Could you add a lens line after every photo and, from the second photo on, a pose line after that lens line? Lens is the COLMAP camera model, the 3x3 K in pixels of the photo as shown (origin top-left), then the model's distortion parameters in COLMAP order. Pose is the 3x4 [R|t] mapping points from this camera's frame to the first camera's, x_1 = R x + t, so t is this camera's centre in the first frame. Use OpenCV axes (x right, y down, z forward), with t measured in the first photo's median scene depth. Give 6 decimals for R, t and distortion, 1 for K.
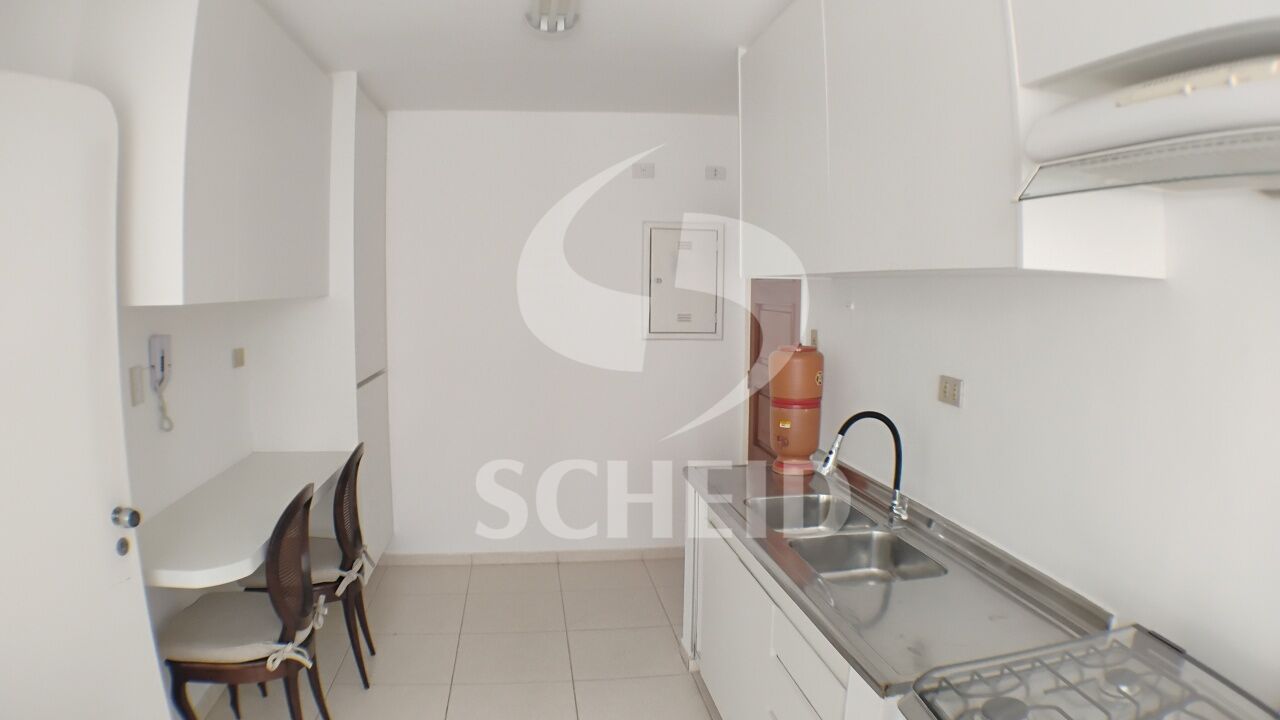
lens RADIAL K [[995.2, 0, 640.0], [0, 995.2, 360.0], [0, 0, 1]] dist [-0.265557, 0.001593]
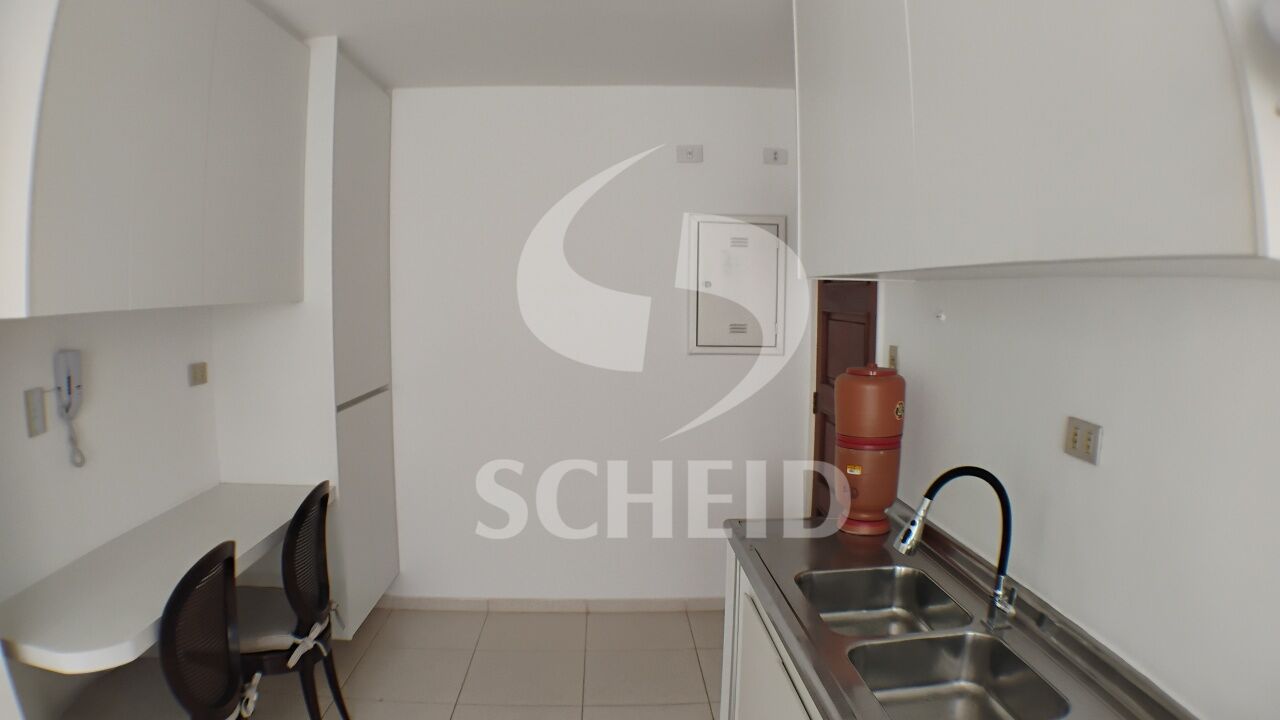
lens RADIAL K [[933.1, 0, 613.1], [0, 933.1, 362.7], [0, 0, 1]] dist [-0.249654, 0.002942]
pose [[0.992101, 0.008102, -0.125179, 0.051552], [-0.008012, 0.999967, 0.001224, -0.018533], [0.125185, -0.000211, 0.992133, 0.283486]]
